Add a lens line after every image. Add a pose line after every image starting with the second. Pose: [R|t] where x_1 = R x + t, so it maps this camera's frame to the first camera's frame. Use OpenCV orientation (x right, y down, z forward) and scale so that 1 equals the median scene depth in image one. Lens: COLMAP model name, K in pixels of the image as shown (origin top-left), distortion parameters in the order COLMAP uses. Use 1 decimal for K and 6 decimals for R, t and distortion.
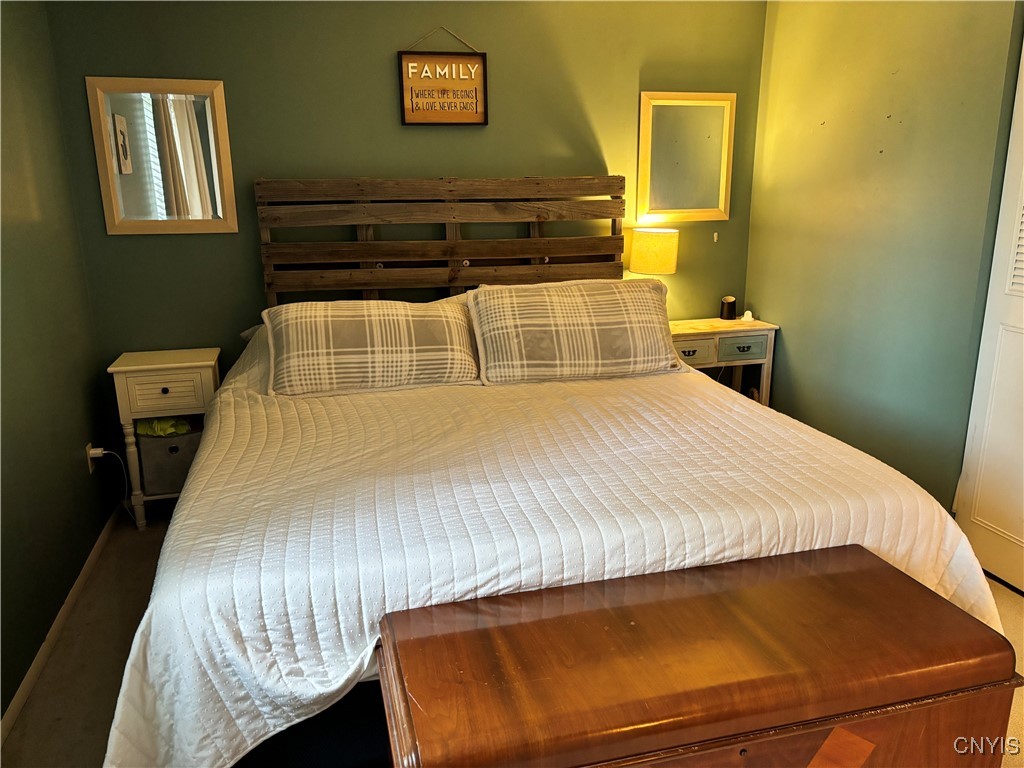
lens RADIAL K [[773.9, 0, 512.0], [0, 773.9, 382.4], [0, 0, 1]] dist [0.051132, -0.057543]
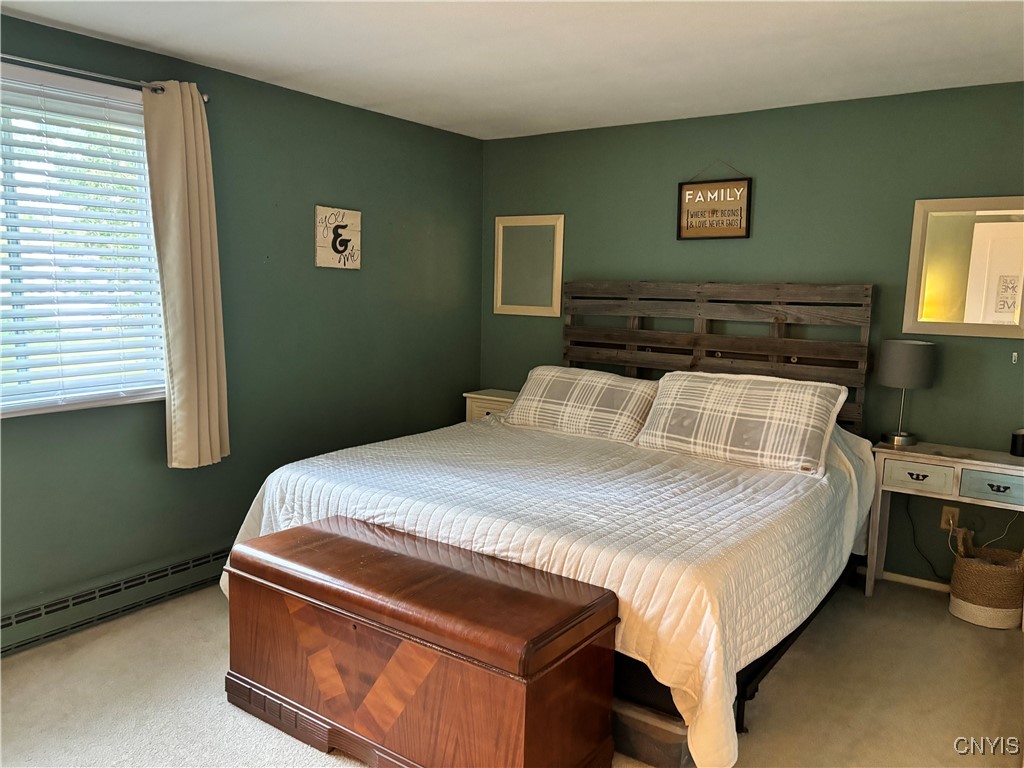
lens RADIAL K [[773.9, 0, 510.2], [0, 773.9, 386.8], [0, 0, 1]] dist [0.051132, -0.057543]
pose [[0.632909, 0.125708, -0.763953, 0.675329], [-0.220440, 0.975149, -0.022167, -0.016575], [0.742181, 0.182435, 0.644892, 0.047842]]
